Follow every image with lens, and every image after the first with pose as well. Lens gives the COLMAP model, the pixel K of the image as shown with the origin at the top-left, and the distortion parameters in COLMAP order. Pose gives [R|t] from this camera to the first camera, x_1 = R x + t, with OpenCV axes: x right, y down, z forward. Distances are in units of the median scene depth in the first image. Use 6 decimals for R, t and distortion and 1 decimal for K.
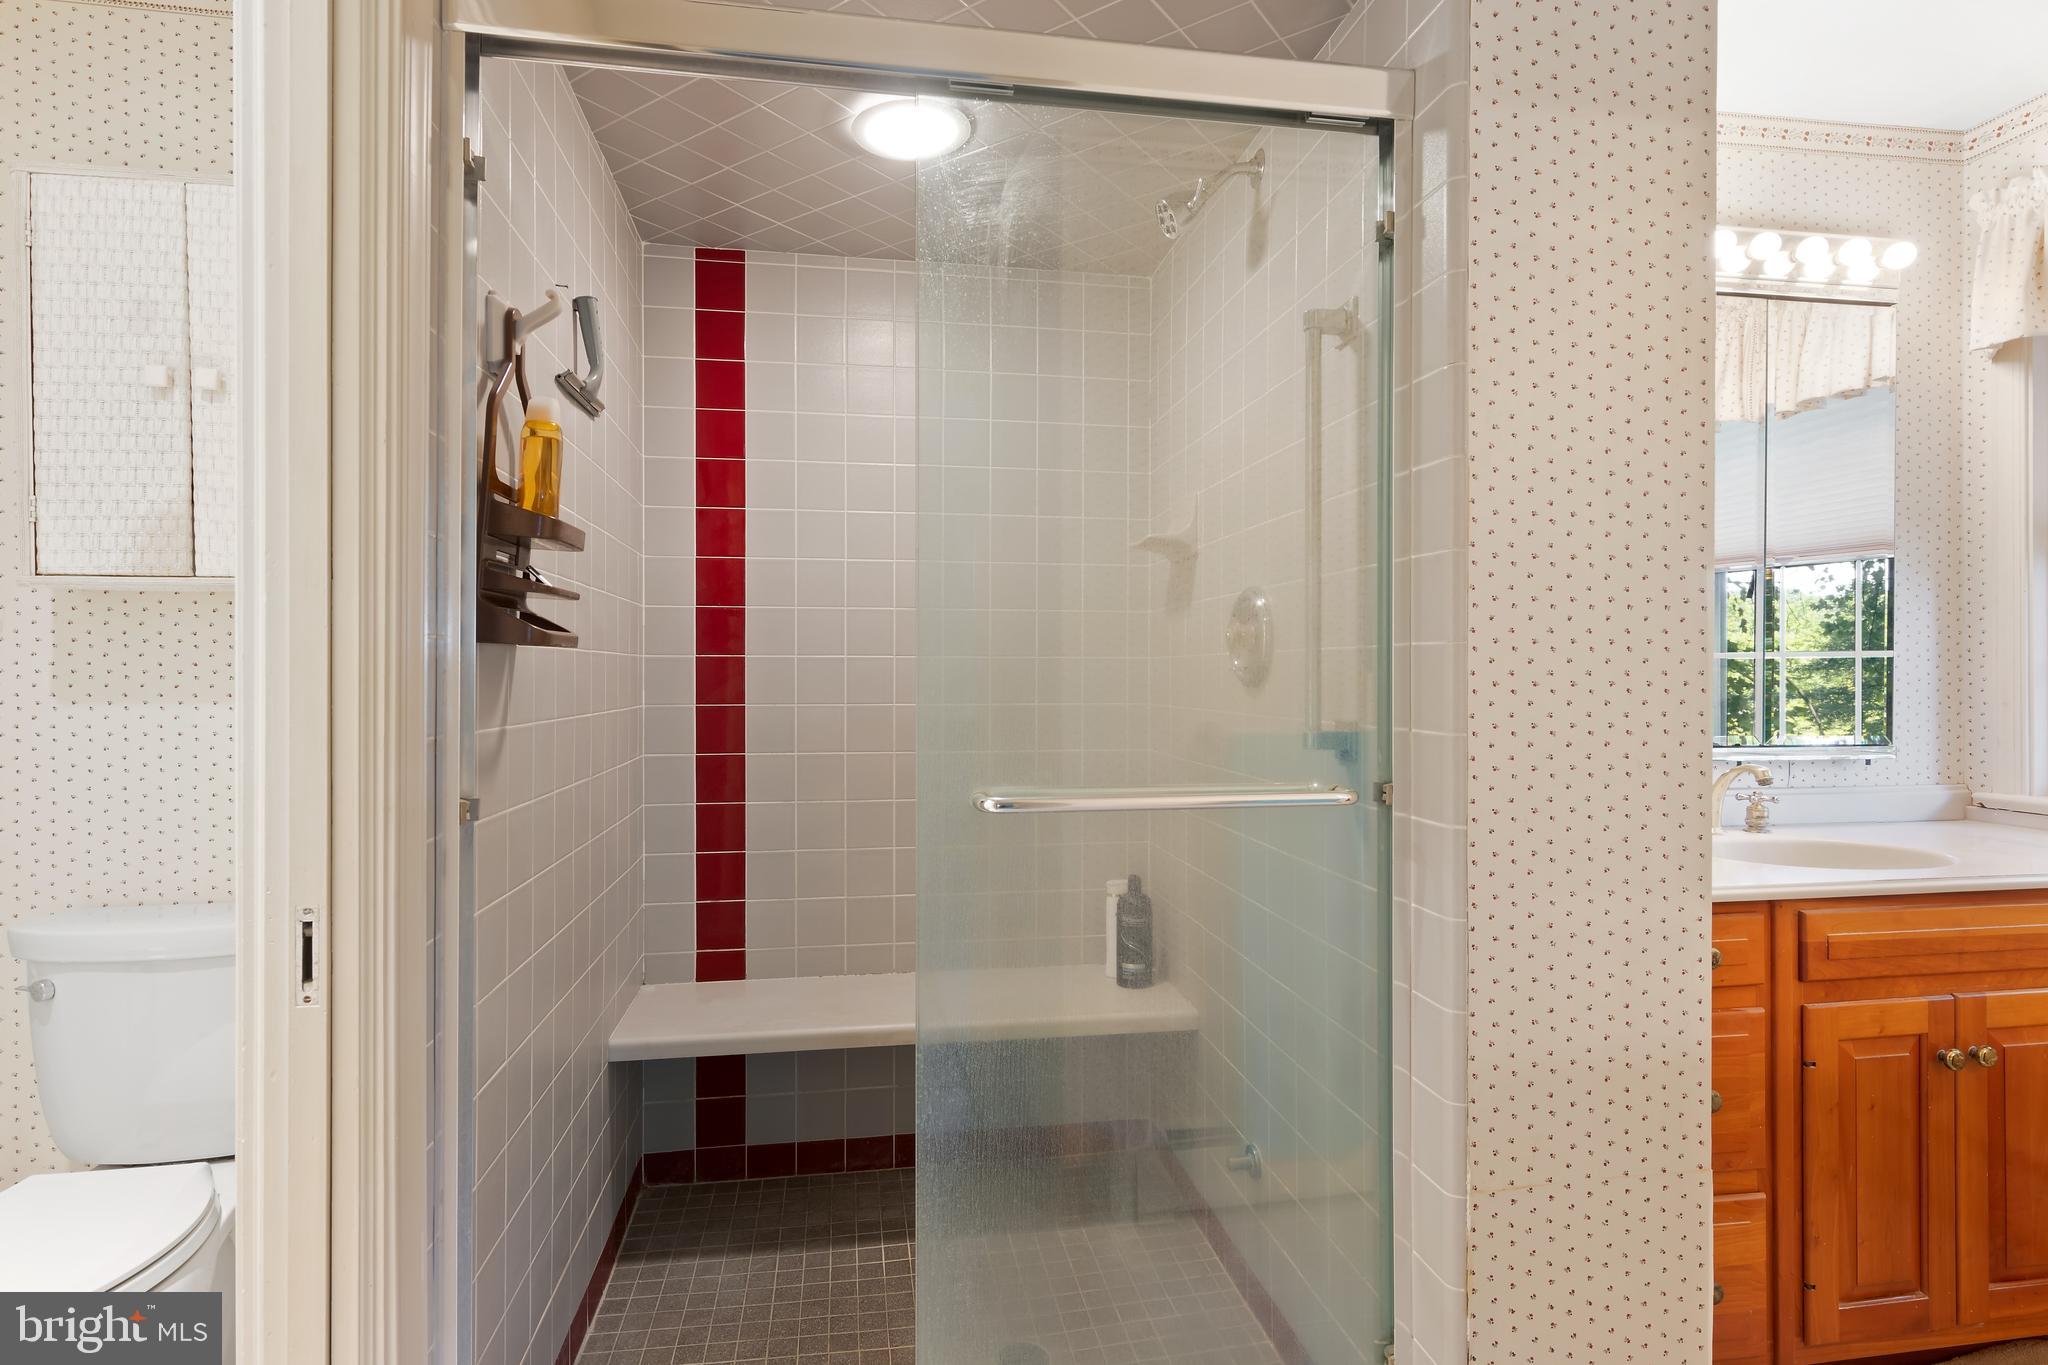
lens RADIAL K [[1040.5, 0, 1024.8], [0, 1040.5, 665.4], [0, 0, 1]] dist [0.004831, 0.000137]
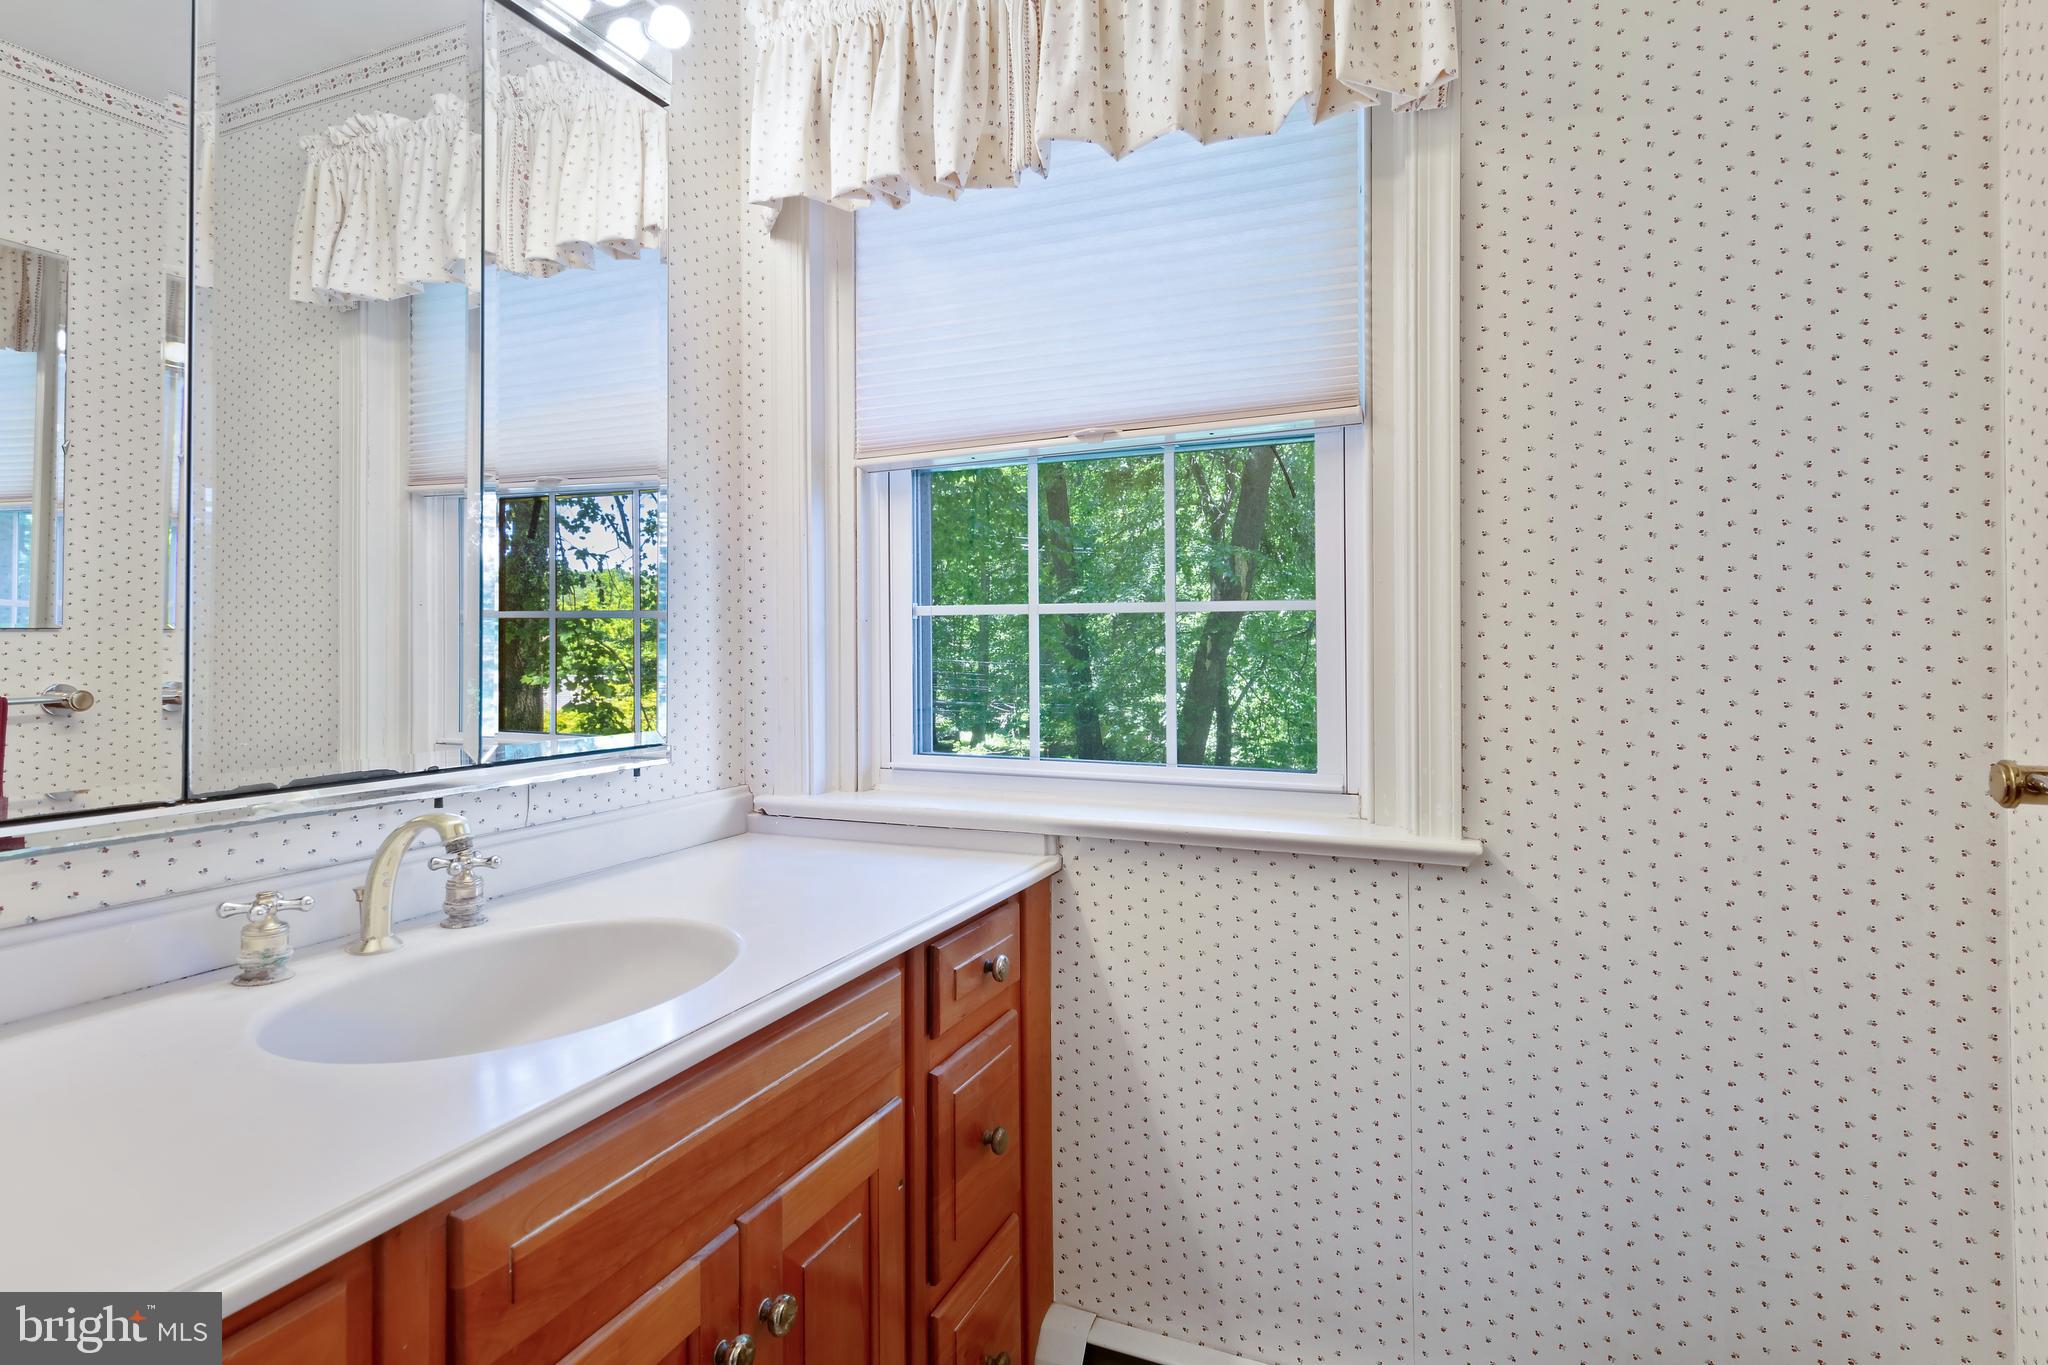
lens RADIAL K [[1040.5, 0, 1024.8], [0, 1040.5, 665.4], [0, 0, 1]] dist [0.004831, 0.000137]
pose [[0.539570, -0.019113, 0.841724, 0.383311], [-0.002864, 0.999695, 0.024536, 0.007258], [-0.841936, -0.015650, 0.539351, 0.433795]]
